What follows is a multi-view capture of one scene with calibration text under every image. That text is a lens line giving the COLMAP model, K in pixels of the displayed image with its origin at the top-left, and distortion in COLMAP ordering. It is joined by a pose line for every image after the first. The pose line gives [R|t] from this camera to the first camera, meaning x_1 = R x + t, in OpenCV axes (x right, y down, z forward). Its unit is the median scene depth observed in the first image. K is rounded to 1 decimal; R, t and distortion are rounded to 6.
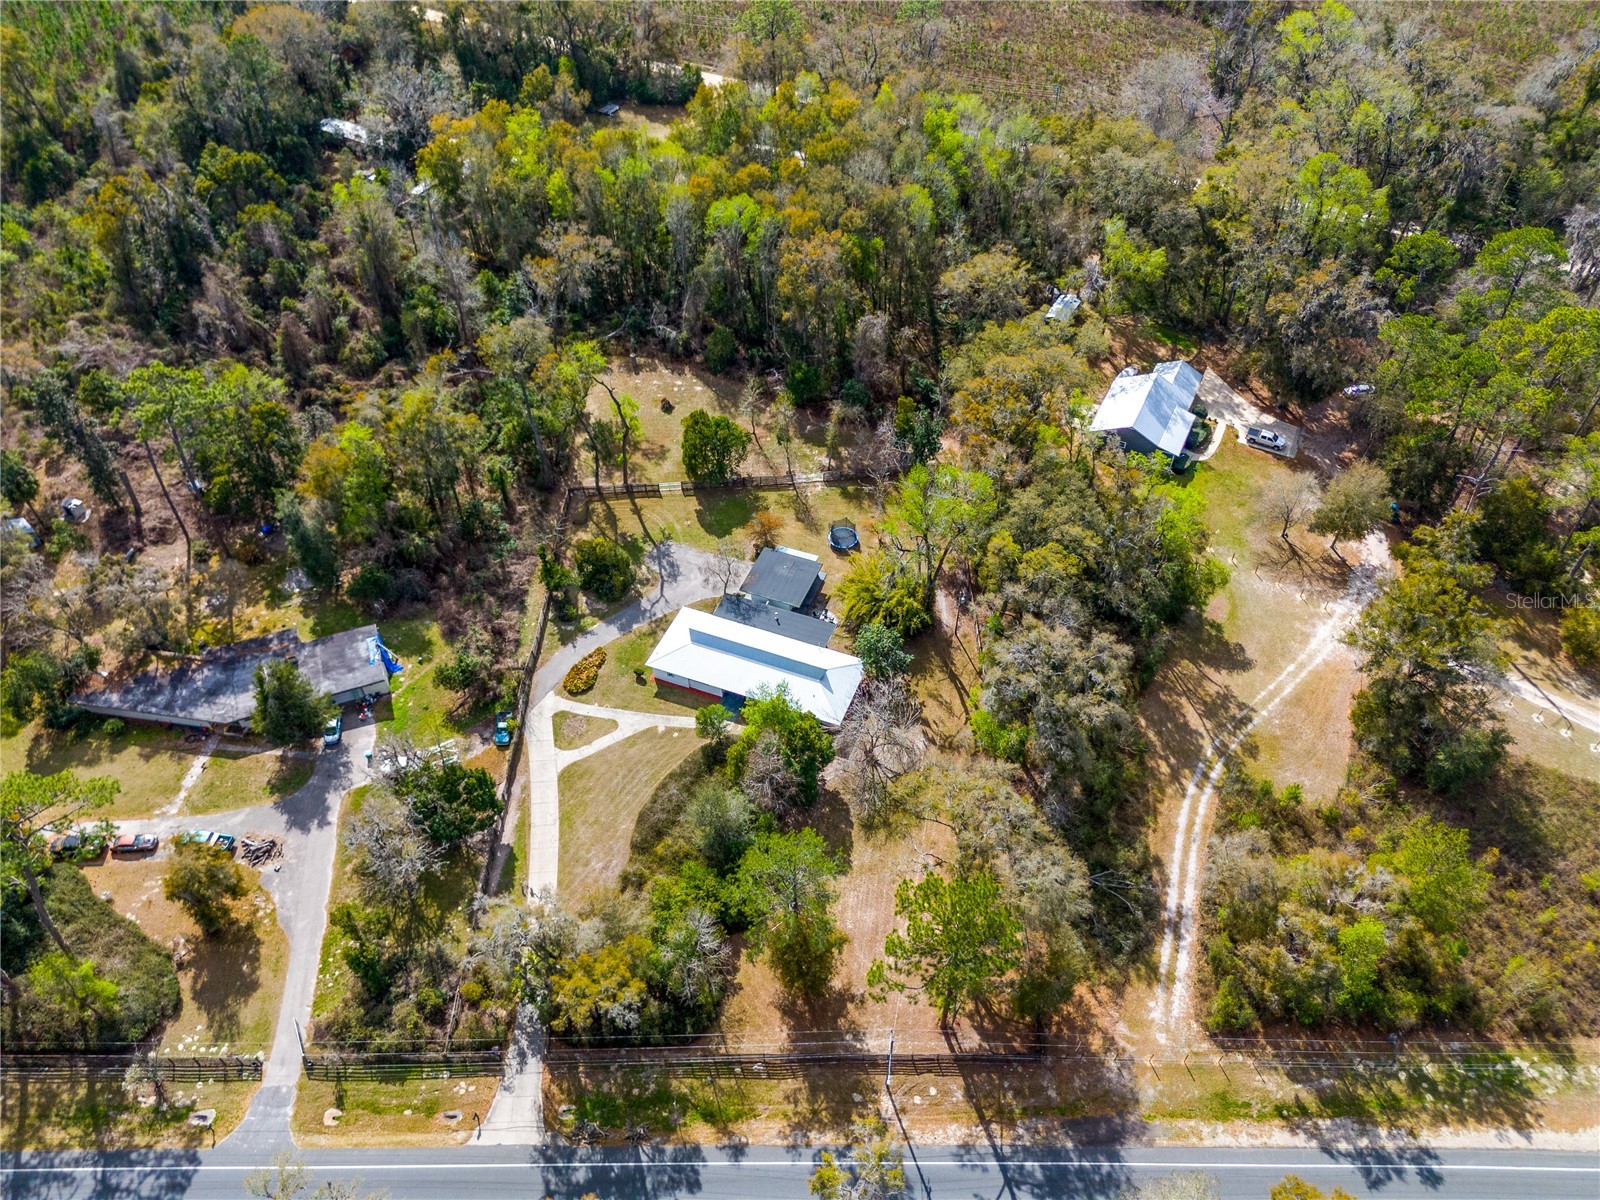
lens RADIAL K [[1192.1, 0, 807.6], [0, 1192.1, 593.1], [0, 0, 1]] dist [0.058000, -0.043710]
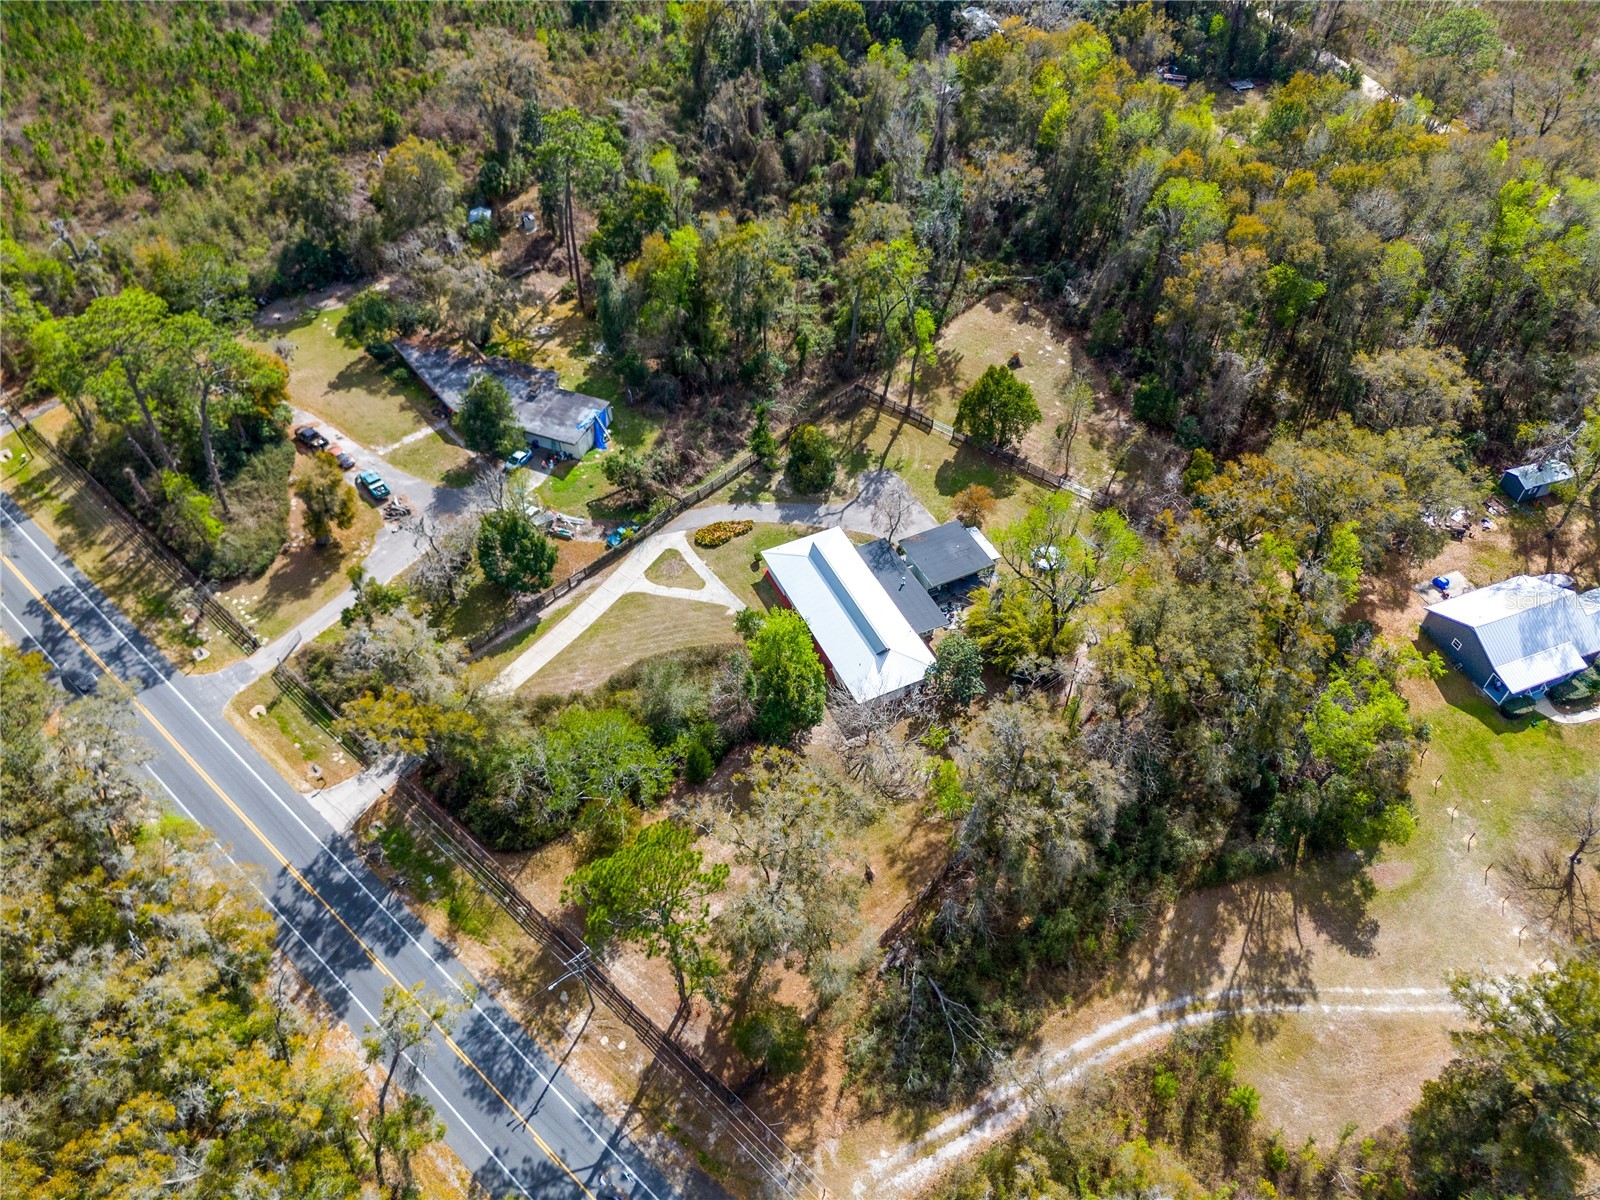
lens RADIAL K [[1192.1, 0, 804.4], [0, 1192.1, 607.2], [0, 0, 1]] dist [0.058000, -0.043710]
pose [[0.736871, 0.504736, -0.449736, 0.365046], [-0.496876, 0.855458, 0.145967, -0.063605], [0.458405, 0.115904, 0.881153, 0.169835]]
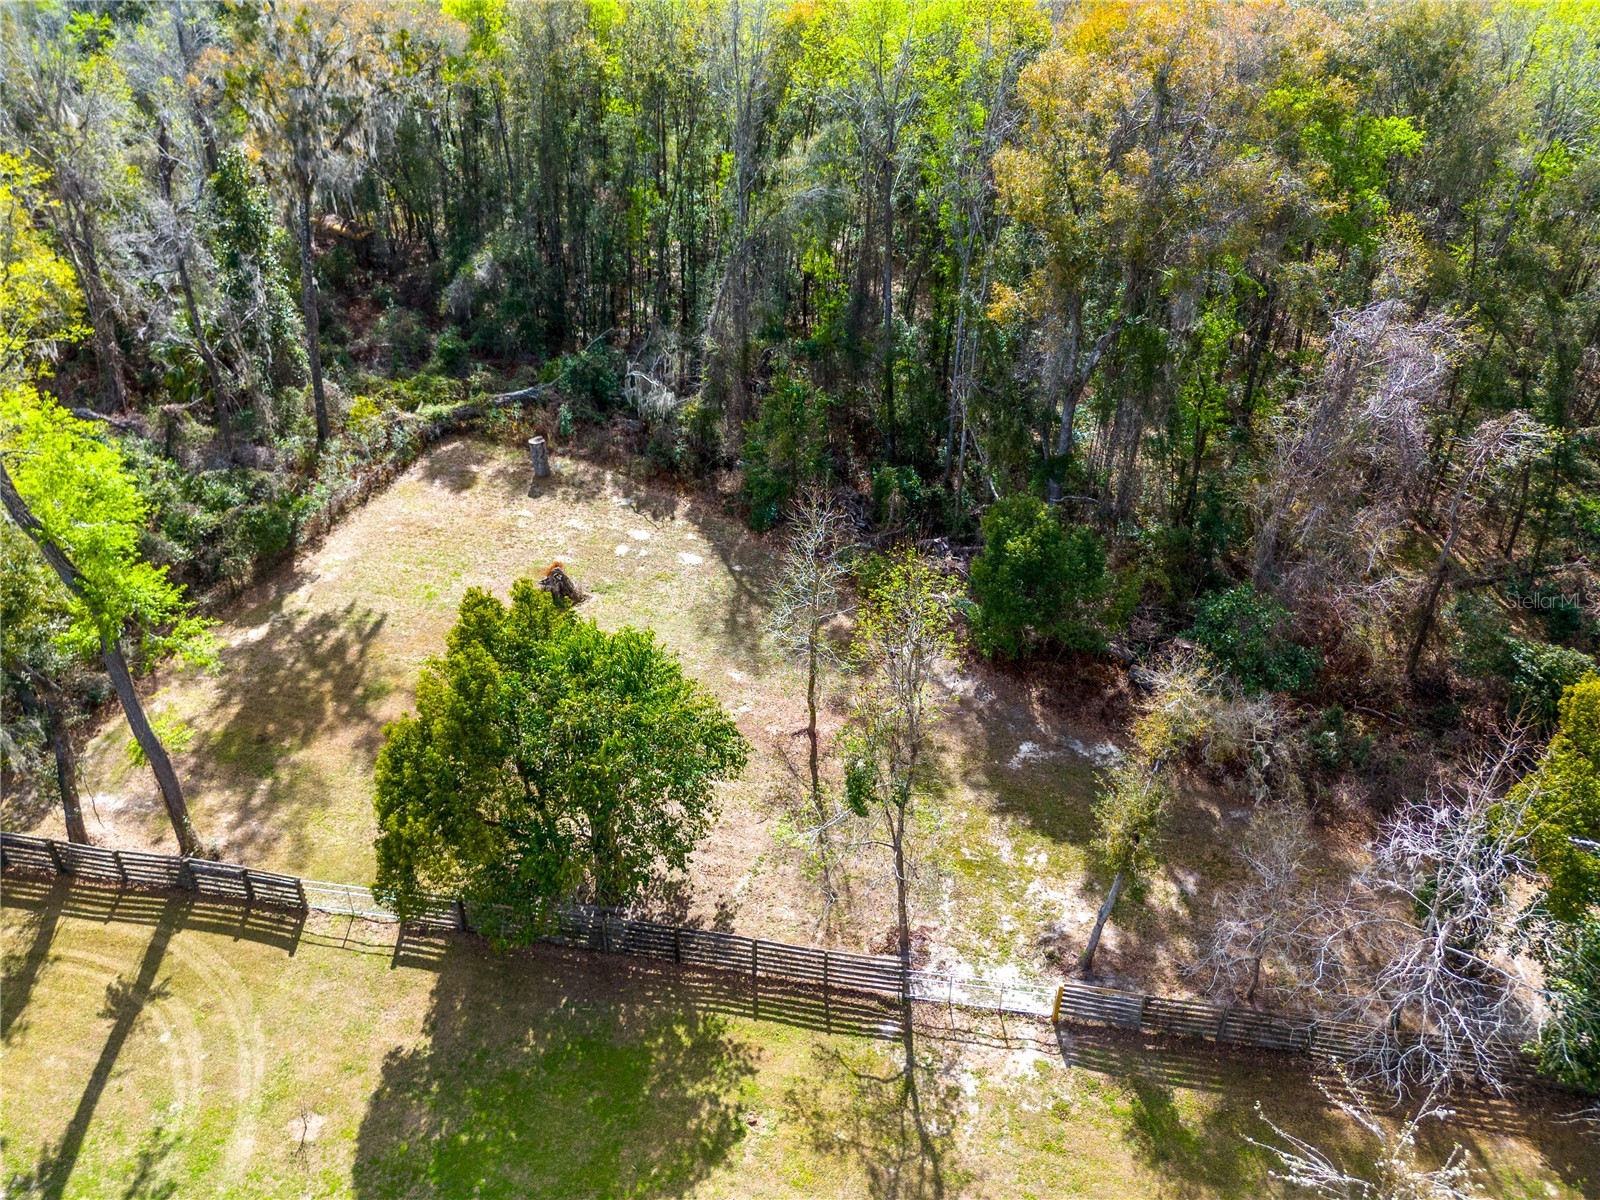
lens RADIAL K [[1192.1, 0, 802.3], [0, 1192.1, 604.2], [0, 0, 1]] dist [0.058000, -0.043710]
pose [[0.964073, 0.158151, -0.213426, 0.005428], [-0.202931, 0.956942, -0.207562, -0.138563], [0.171410, 0.243416, 0.954656, 0.965236]]
